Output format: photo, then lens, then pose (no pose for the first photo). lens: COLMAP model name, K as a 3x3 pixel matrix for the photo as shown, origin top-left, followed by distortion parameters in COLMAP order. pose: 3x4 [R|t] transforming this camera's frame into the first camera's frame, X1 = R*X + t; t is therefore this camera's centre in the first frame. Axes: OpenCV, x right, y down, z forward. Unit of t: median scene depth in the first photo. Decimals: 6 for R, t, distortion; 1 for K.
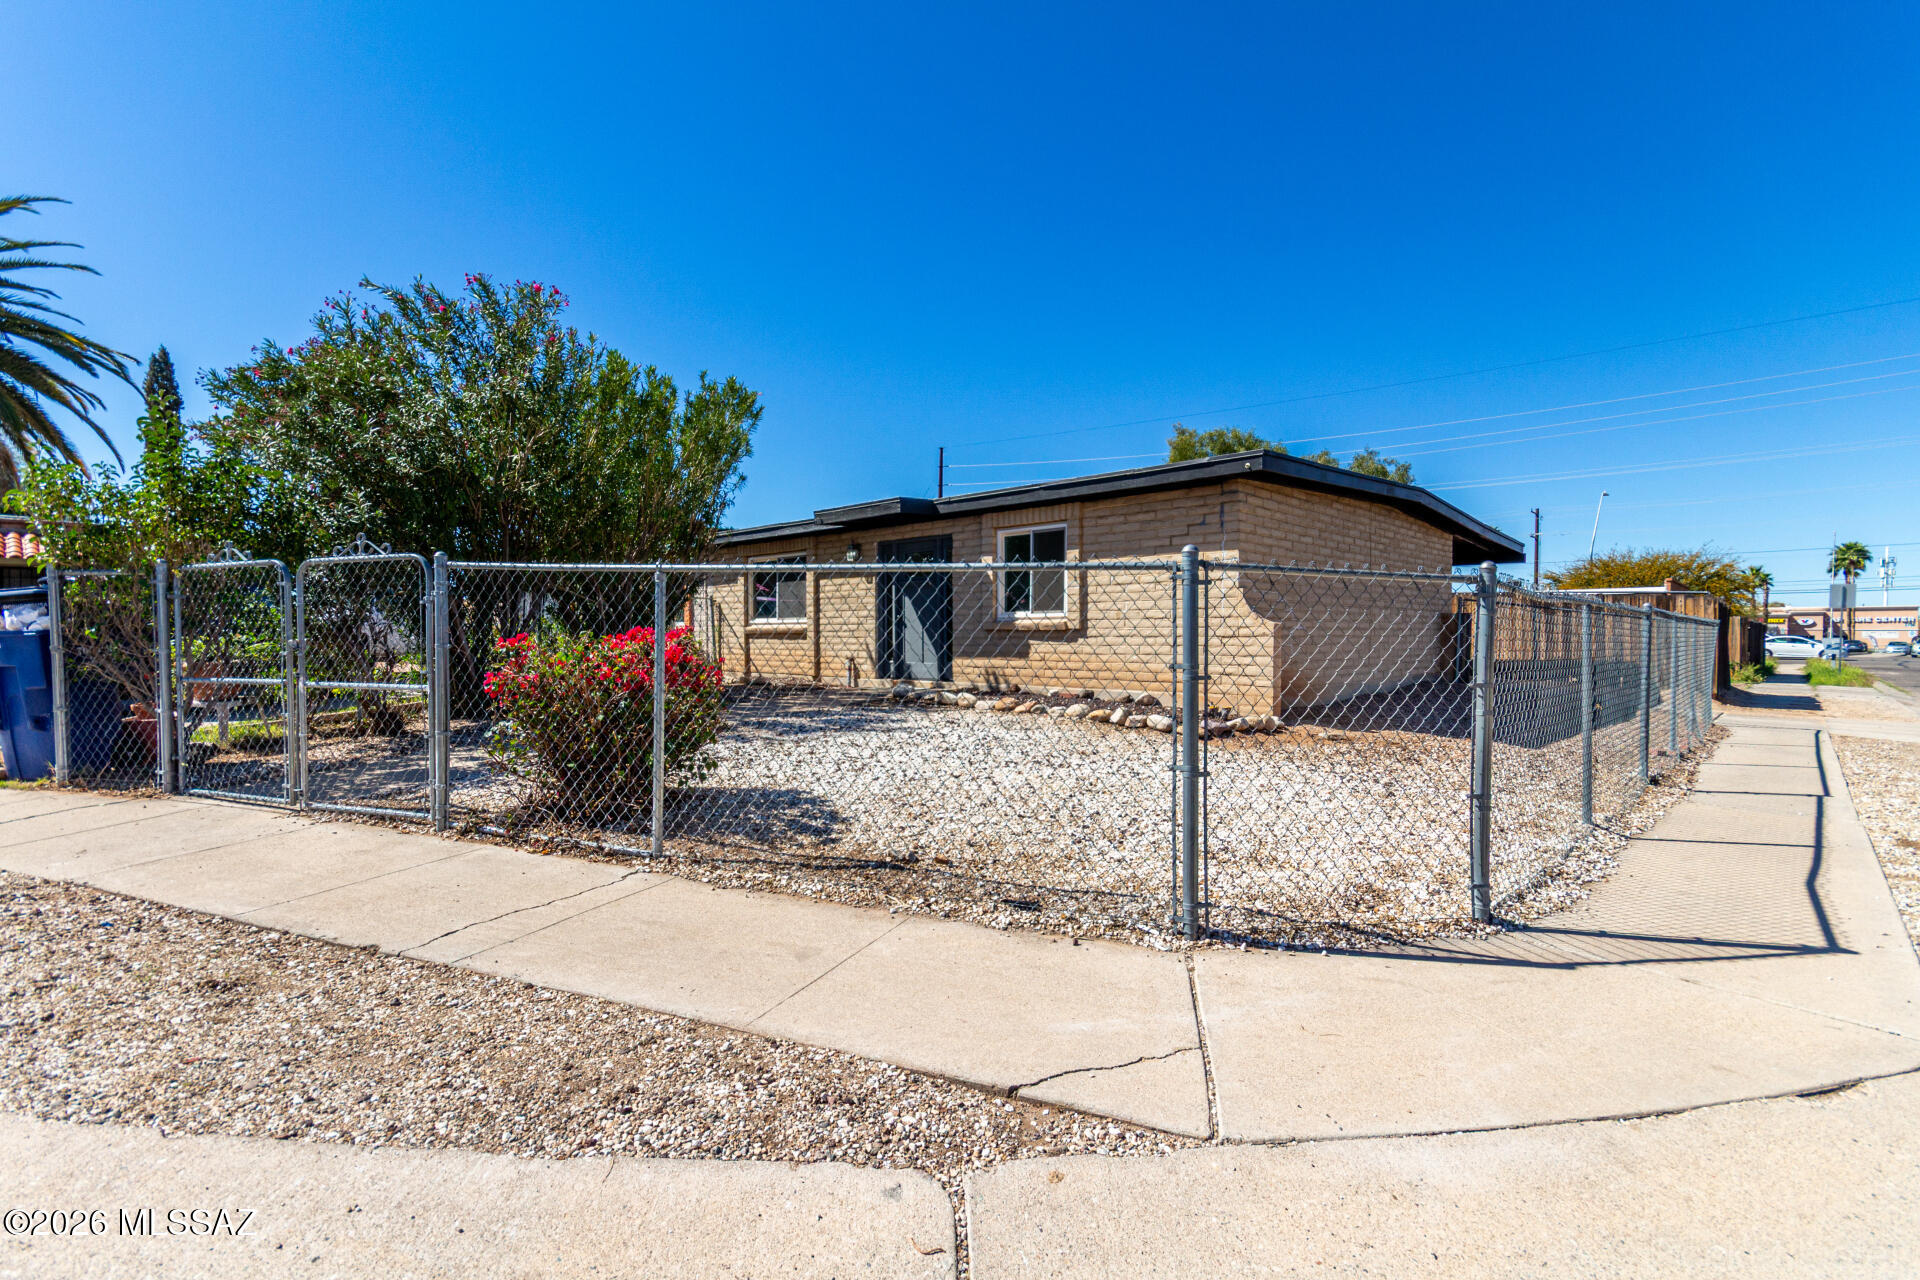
lens RADIAL K [[892.9, 0, 970.4], [0, 892.9, 633.0], [0, 0, 1]] dist [0.003626, 0.000832]
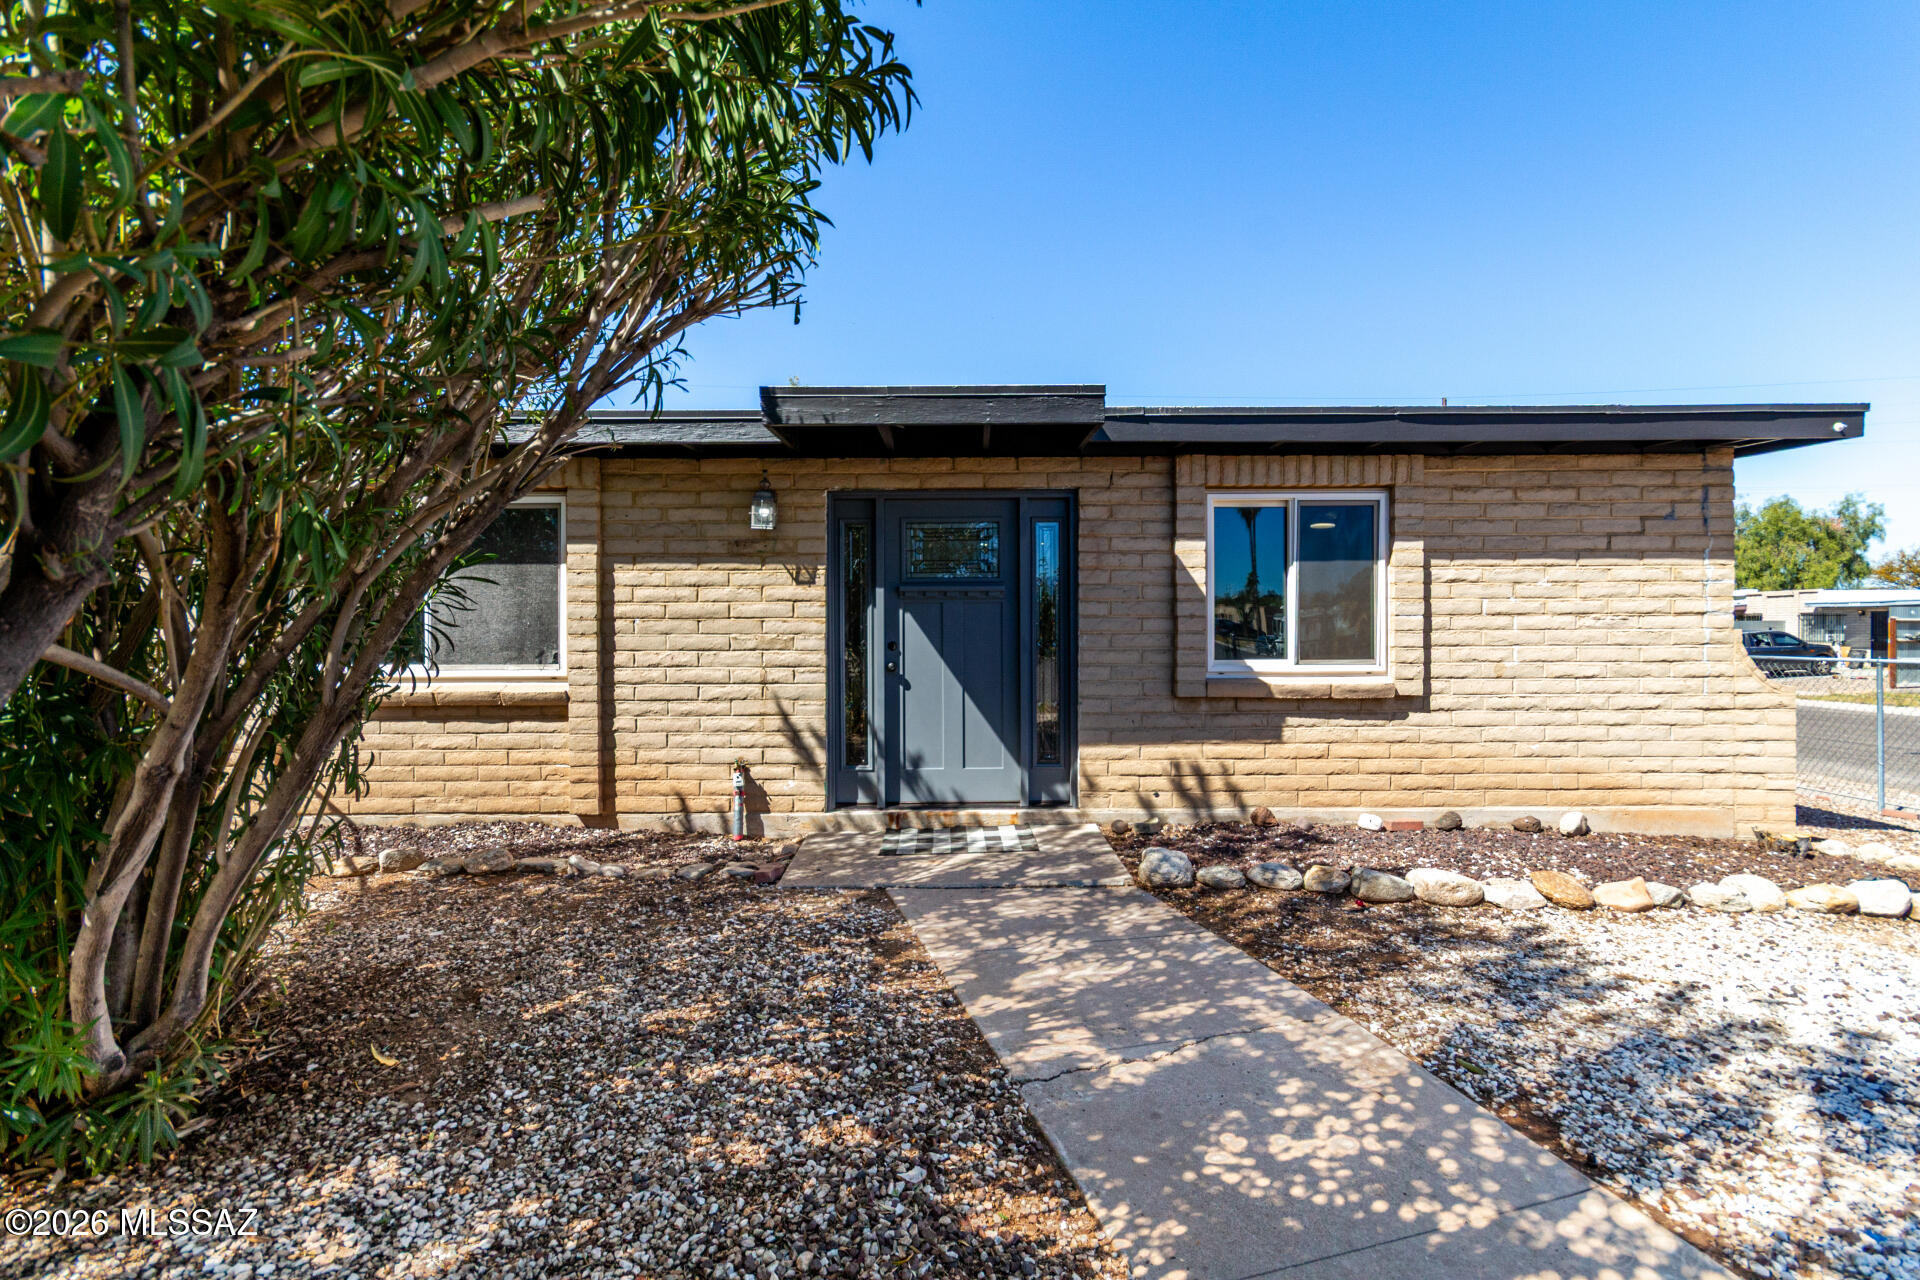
lens RADIAL K [[892.9, 0, 970.4], [0, 892.9, 633.0], [0, 0, 1]] dist [0.003626, 0.000832]
pose [[0.724640, 0.006928, 0.689093, -0.400482], [0.000396, 0.999945, -0.010469, -0.033474], [-0.689128, 0.007859, 0.724597, 0.742816]]
